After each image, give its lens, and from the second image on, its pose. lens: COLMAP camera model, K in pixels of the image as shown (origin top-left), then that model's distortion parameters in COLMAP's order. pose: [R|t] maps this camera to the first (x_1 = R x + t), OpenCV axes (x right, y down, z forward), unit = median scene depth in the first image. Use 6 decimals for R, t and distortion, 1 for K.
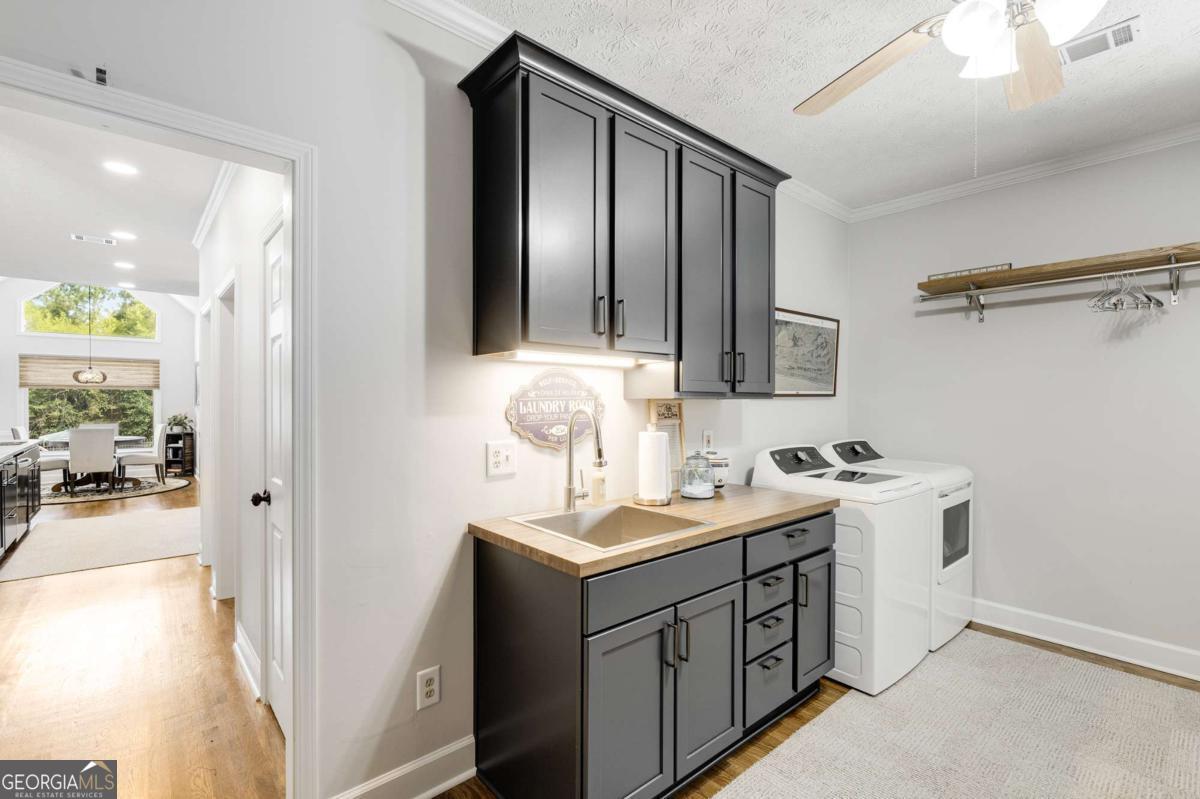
lens RADIAL K [[557.7, 0, 600.0], [0, 557.7, 399.5], [0, 0, 1]] dist [-0.006001, -0.001025]
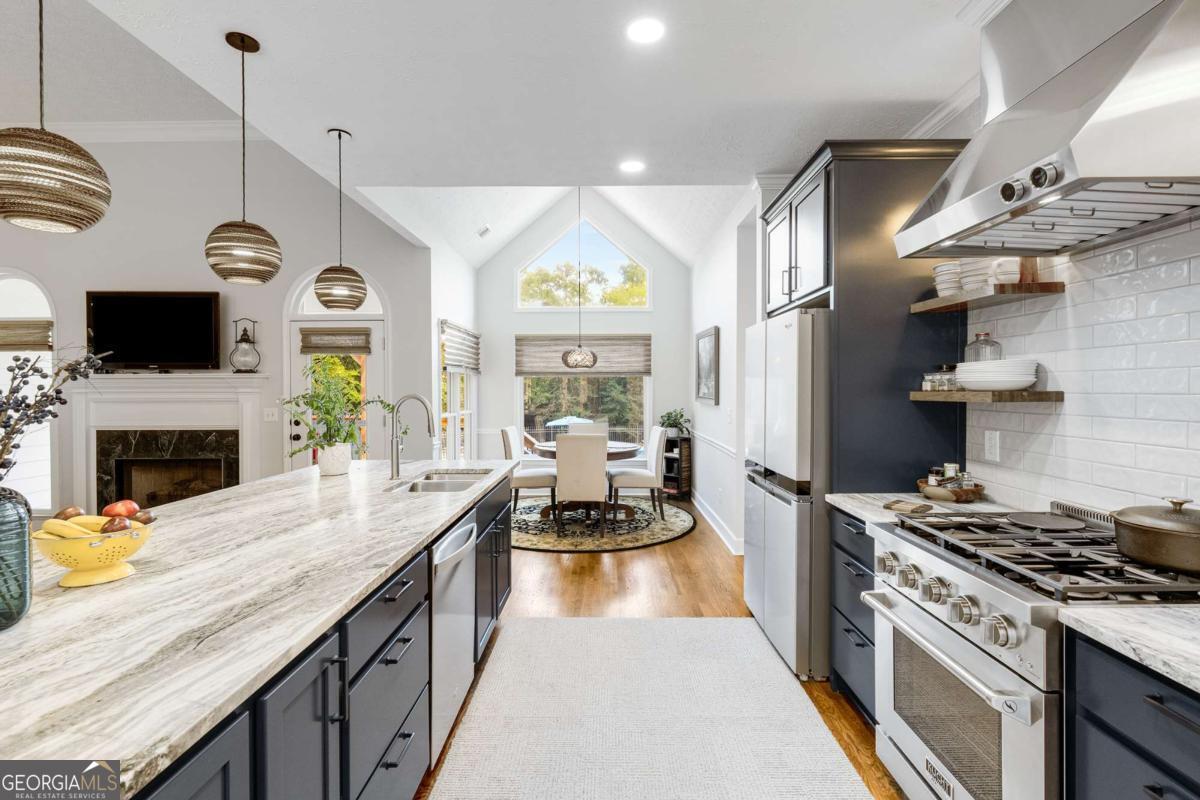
lens RADIAL K [[557.7, 0, 600.0], [0, 557.7, 400.0], [0, 0, 1]] dist [-0.006001, -0.001025]
pose [[0.759667, 0.013388, -0.650174, -0.403952], [-0.000029, 0.999789, 0.020554, -0.001954], [0.650312, -0.015595, 0.759507, 0.440608]]
